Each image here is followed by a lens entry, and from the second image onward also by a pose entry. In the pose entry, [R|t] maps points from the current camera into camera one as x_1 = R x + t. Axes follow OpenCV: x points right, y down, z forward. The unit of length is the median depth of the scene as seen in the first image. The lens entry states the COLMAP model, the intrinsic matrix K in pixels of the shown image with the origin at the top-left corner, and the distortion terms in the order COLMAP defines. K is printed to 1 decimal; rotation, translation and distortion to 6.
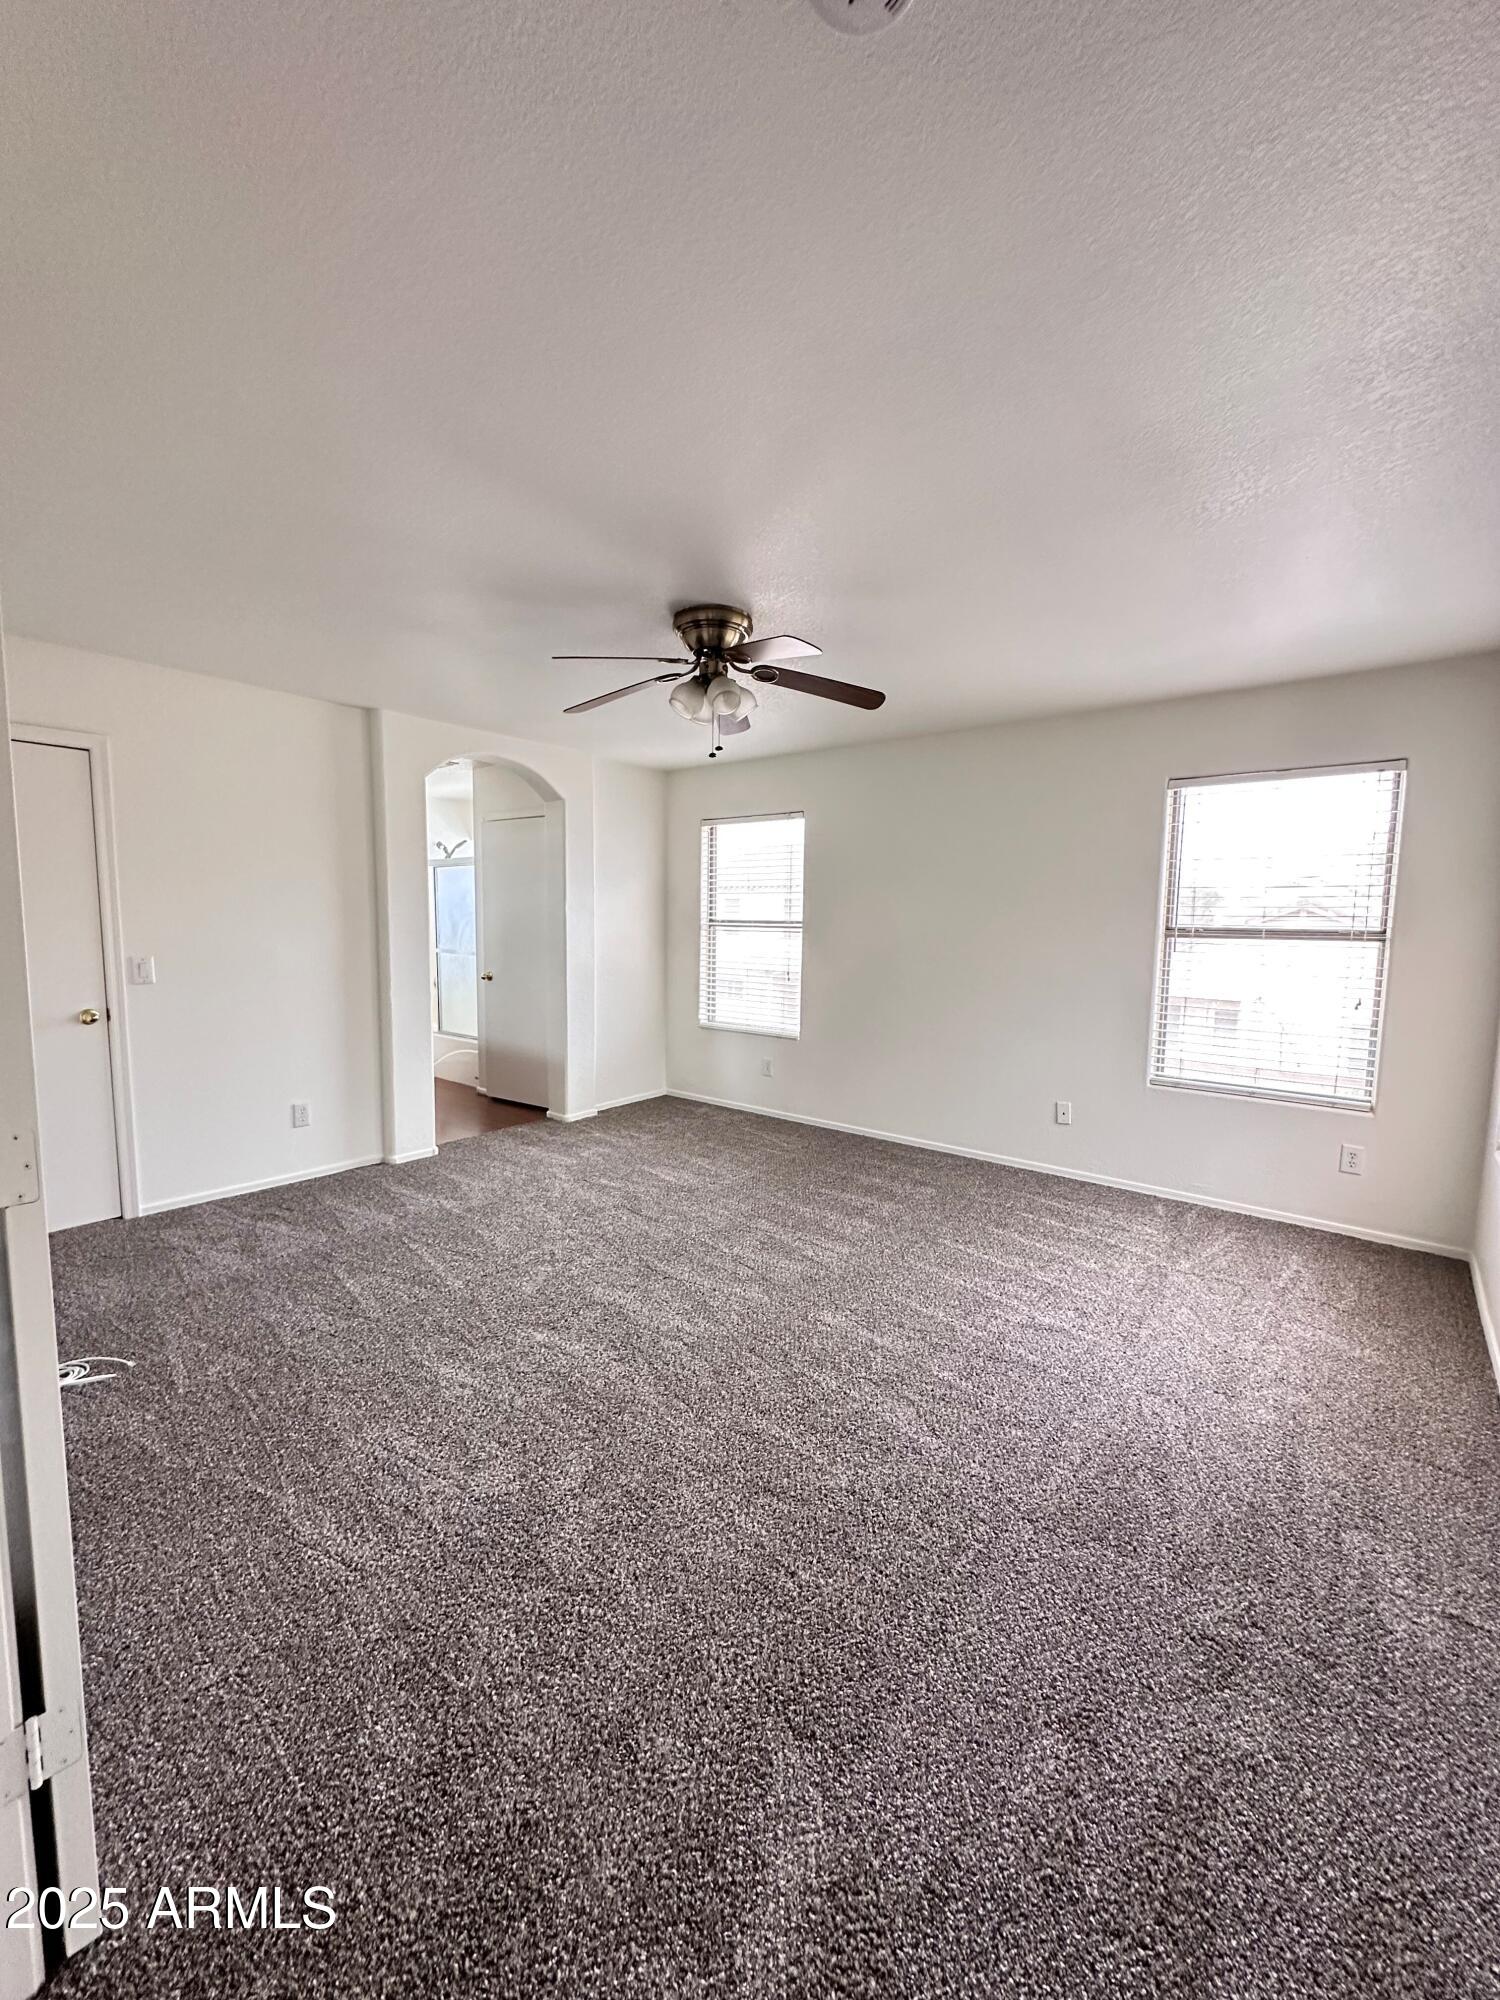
lens RADIAL K [[802.2, 0, 756.5], [0, 802.2, 998.5], [0, 0, 1]] dist [-0.002538, 0.000703]
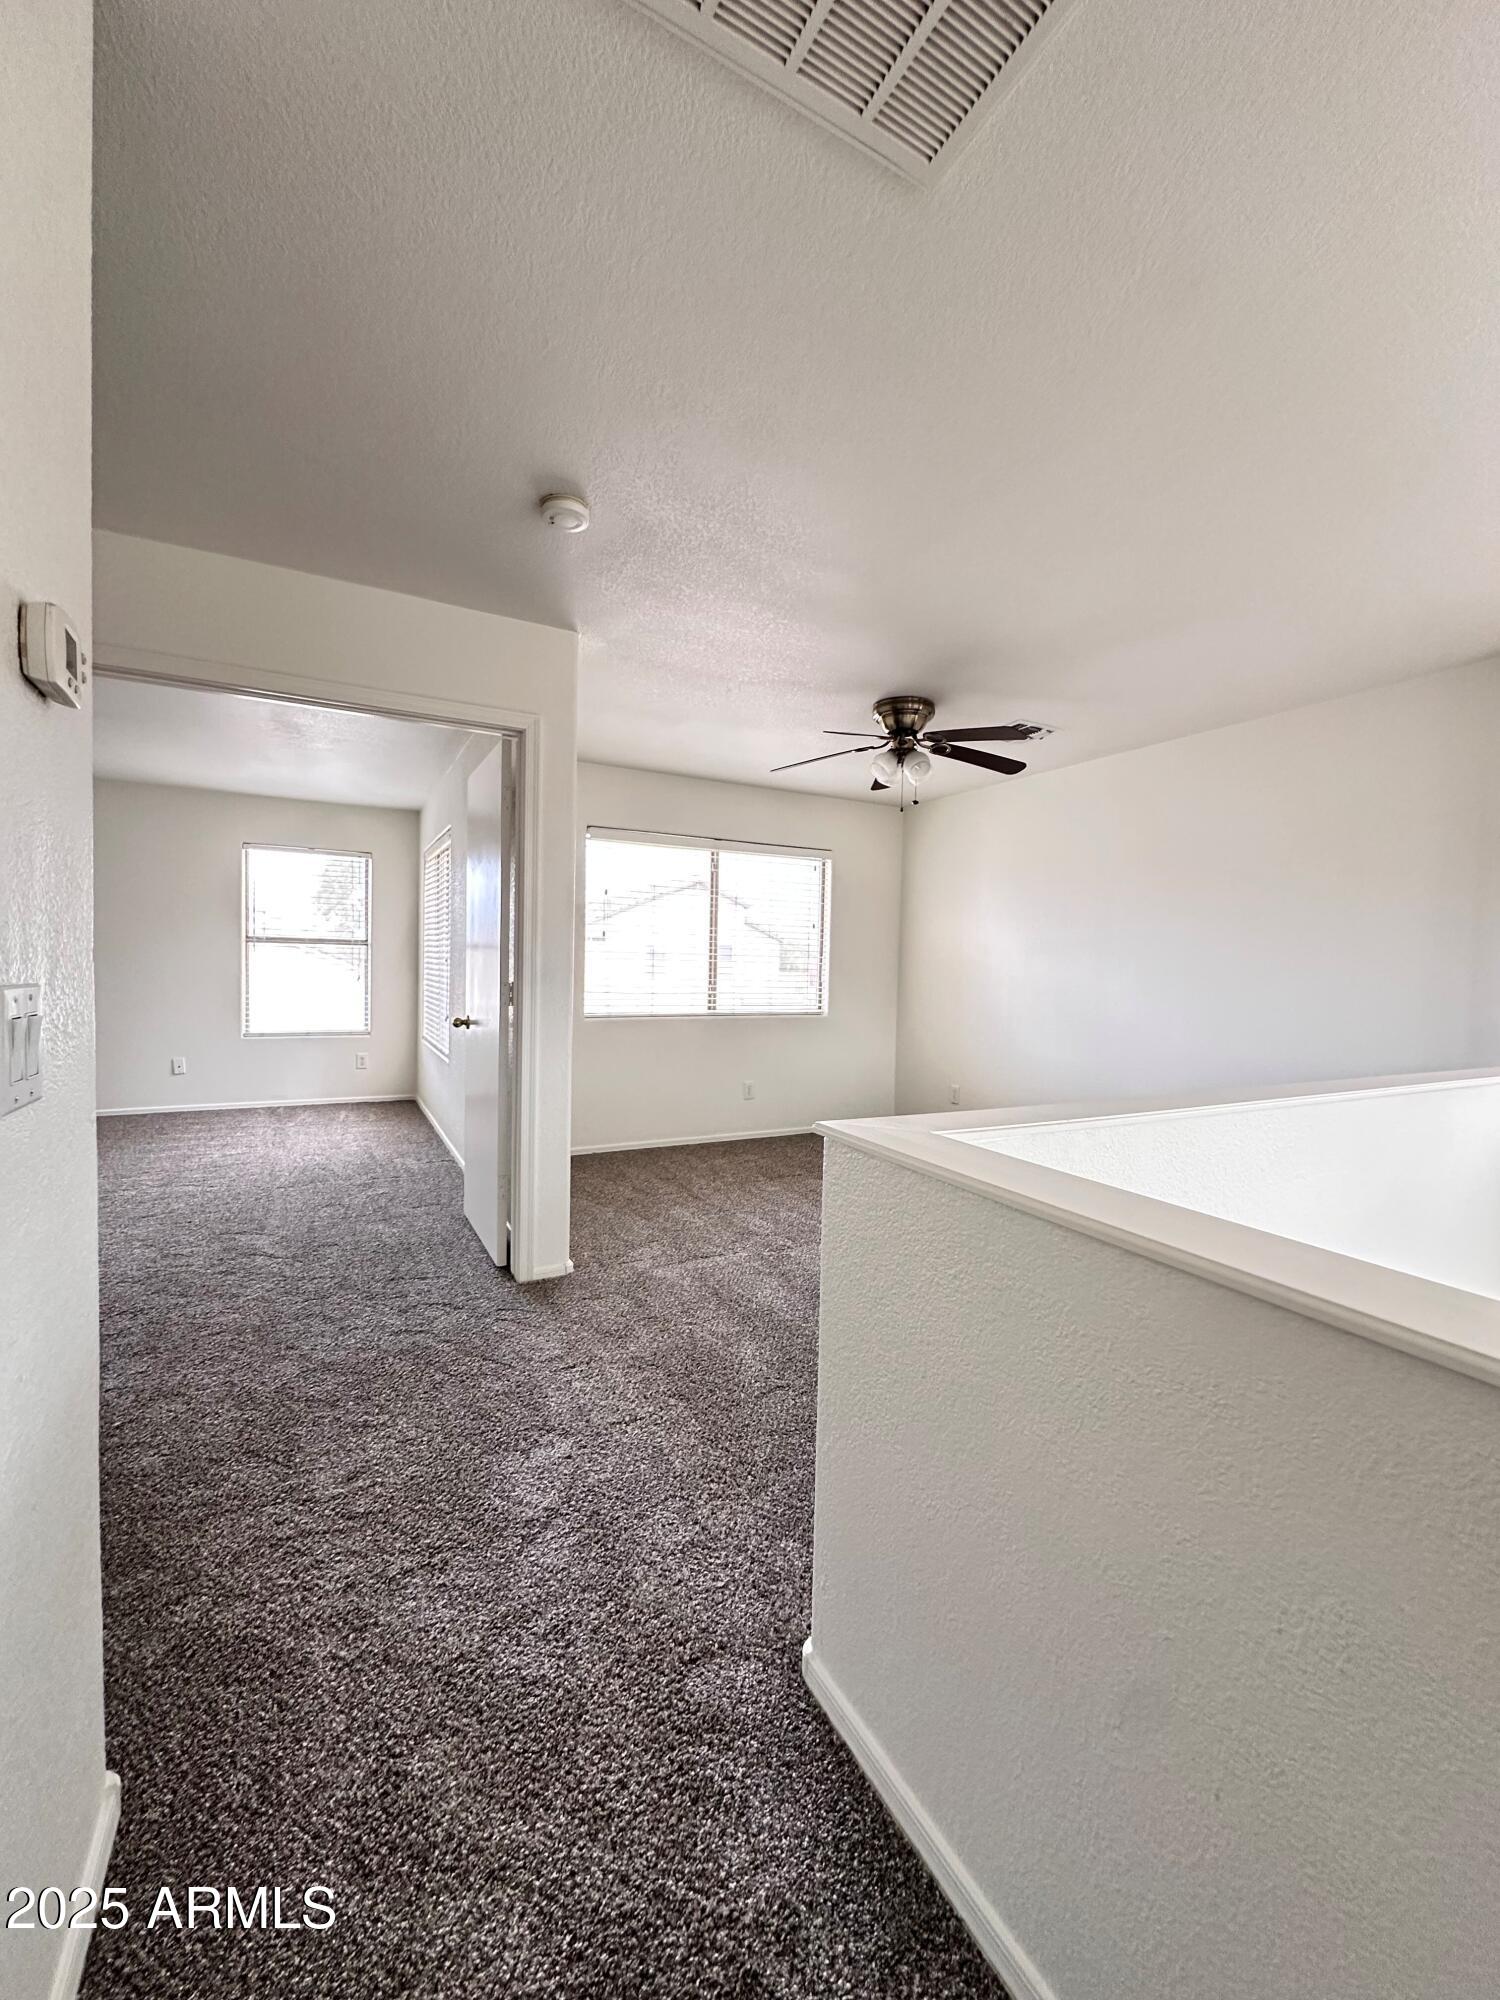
lens RADIAL K [[802.2, 0, 748.0], [0, 802.2, 997.2], [0, 0, 1]] dist [-0.002538, 0.000703]
pose [[0.400684, -0.038381, 0.915412, -0.603153], [0.073953, 0.997217, 0.009441, 0.099239], [-0.913227, 0.063914, 0.402407, -0.585372]]
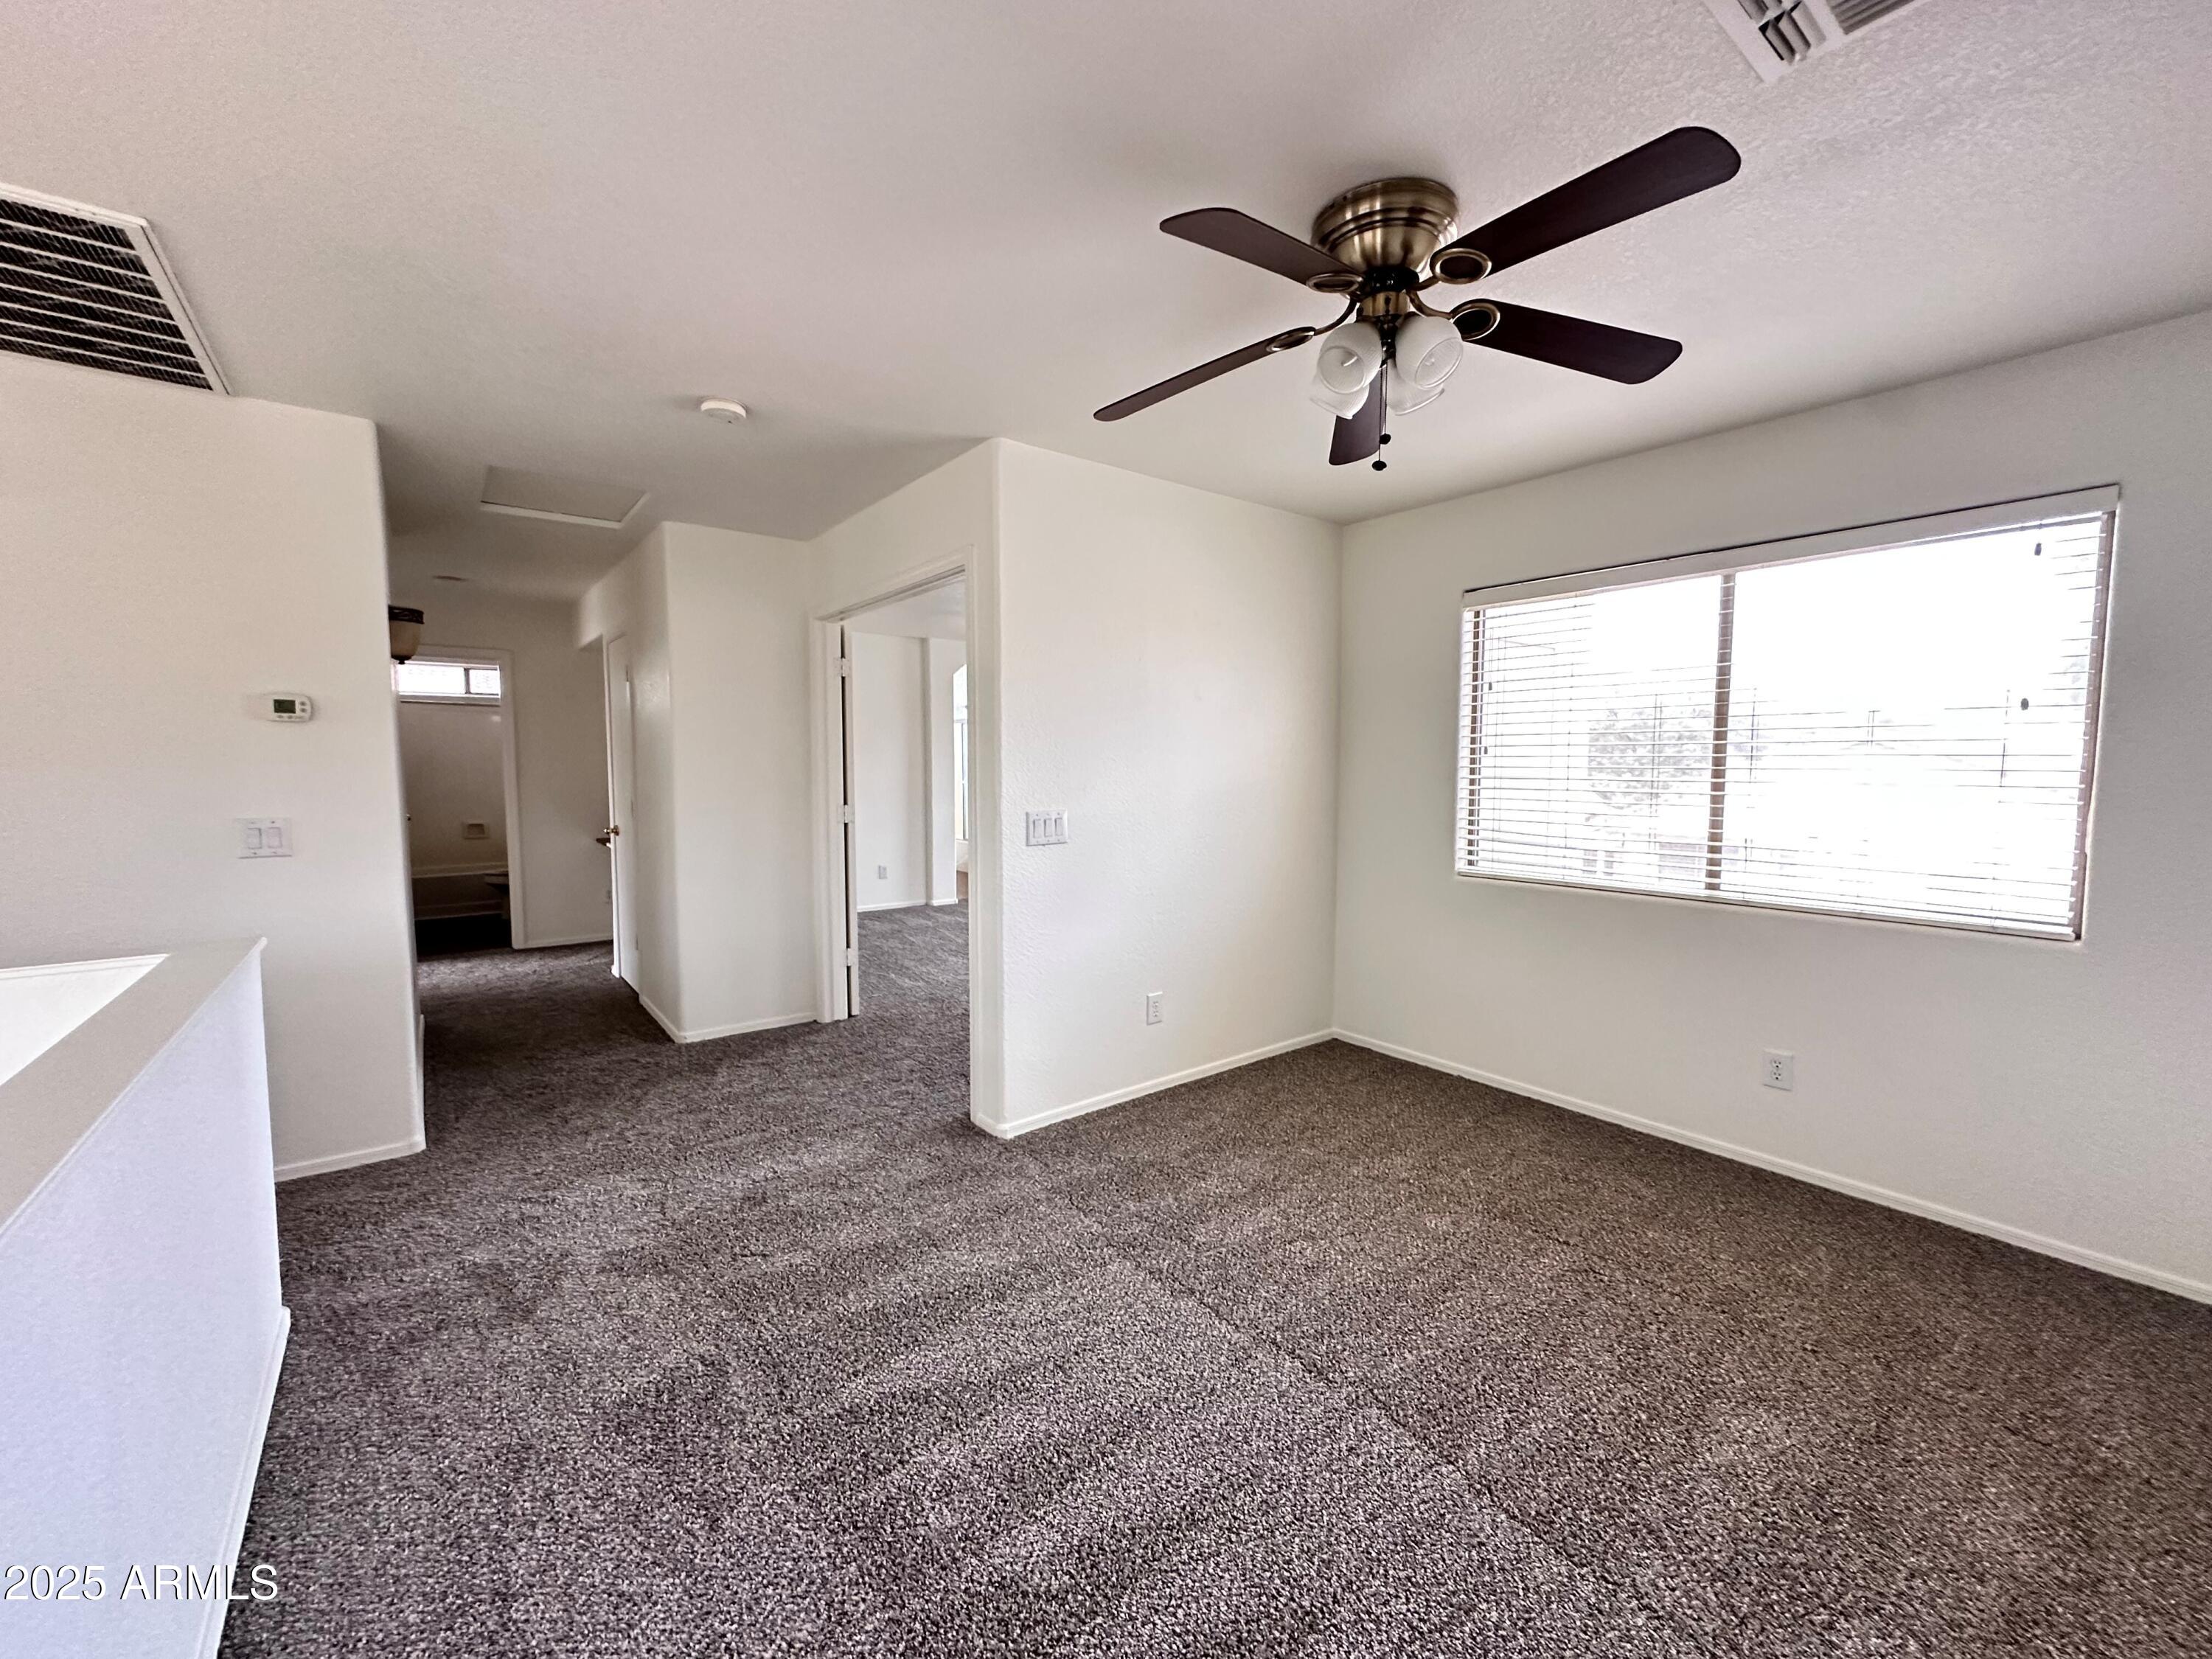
lens RADIAL K [[887.2, 0, 1094.8], [0, 887.2, 818.7], [0, 0, 1]] dist [-0.002538, 0.000703]
pose [[0.969435, 0.002957, -0.245329, 0.409432], [-0.010169, 0.999552, -0.028139, 0.095232], [0.245136, 0.029774, 0.969031, -0.889985]]
